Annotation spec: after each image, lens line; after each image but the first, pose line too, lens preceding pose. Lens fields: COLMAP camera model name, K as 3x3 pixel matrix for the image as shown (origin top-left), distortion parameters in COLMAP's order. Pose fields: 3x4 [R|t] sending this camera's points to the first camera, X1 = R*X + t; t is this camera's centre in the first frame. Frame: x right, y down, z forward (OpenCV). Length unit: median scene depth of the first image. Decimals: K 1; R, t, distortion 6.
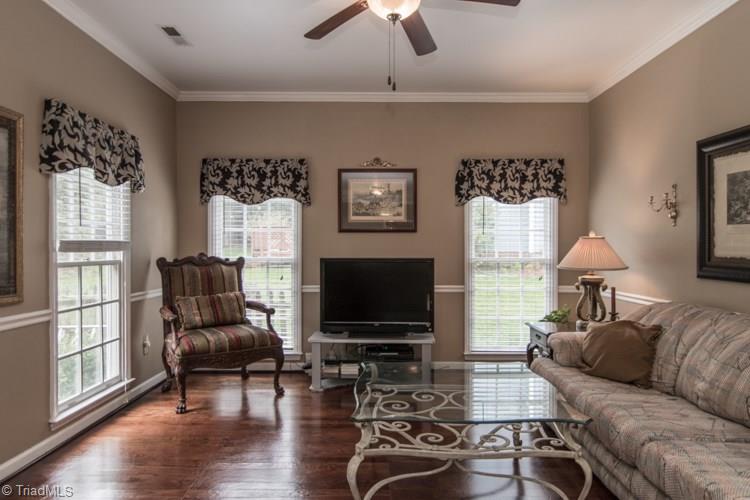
lens RADIAL K [[479.1, 0, 379.5], [0, 479.1, 252.4], [0, 0, 1]] dist [-0.008298, -0.001604]
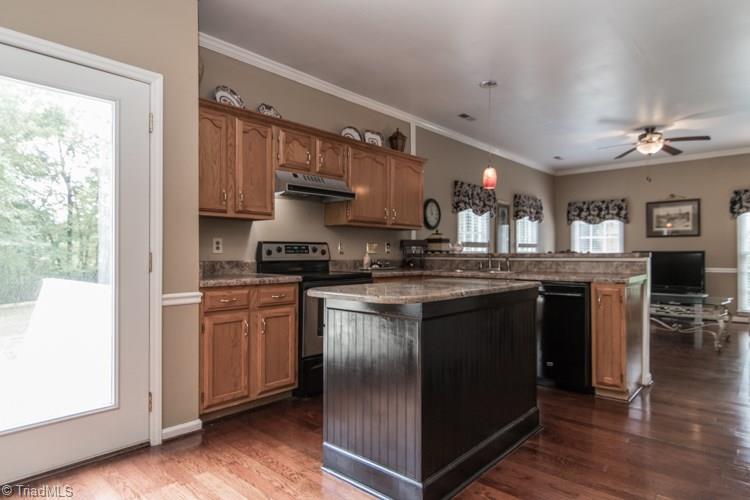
lens RADIAL K [[433.4, 0, 376.3], [0, 433.4, 252.7], [0, 0, 1]] dist [-0.001596, 0.001904]
pose [[0.732243, -0.003618, -0.681033, 0.284188], [-0.005222, 0.999927, -0.010926, 0.038775], [0.681023, 0.011557, 0.732171, -0.897618]]
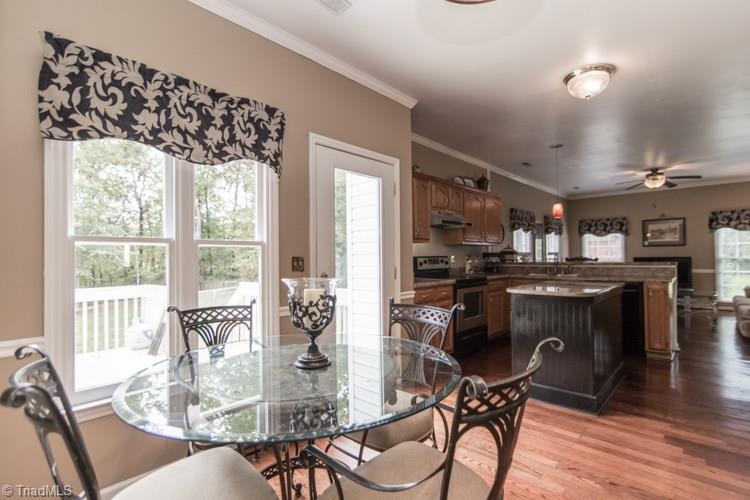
lens RADIAL K [[363.2, 0, 376.4], [0, 363.2, 253.7], [0, 0, 1]] dist [-0.000222, -0.001553]
pose [[0.723817, -0.015069, -0.689827, 0.203449], [0.004053, 0.999837, -0.017588, 0.019846], [0.689980, 0.009934, 0.723760, -1.246378]]
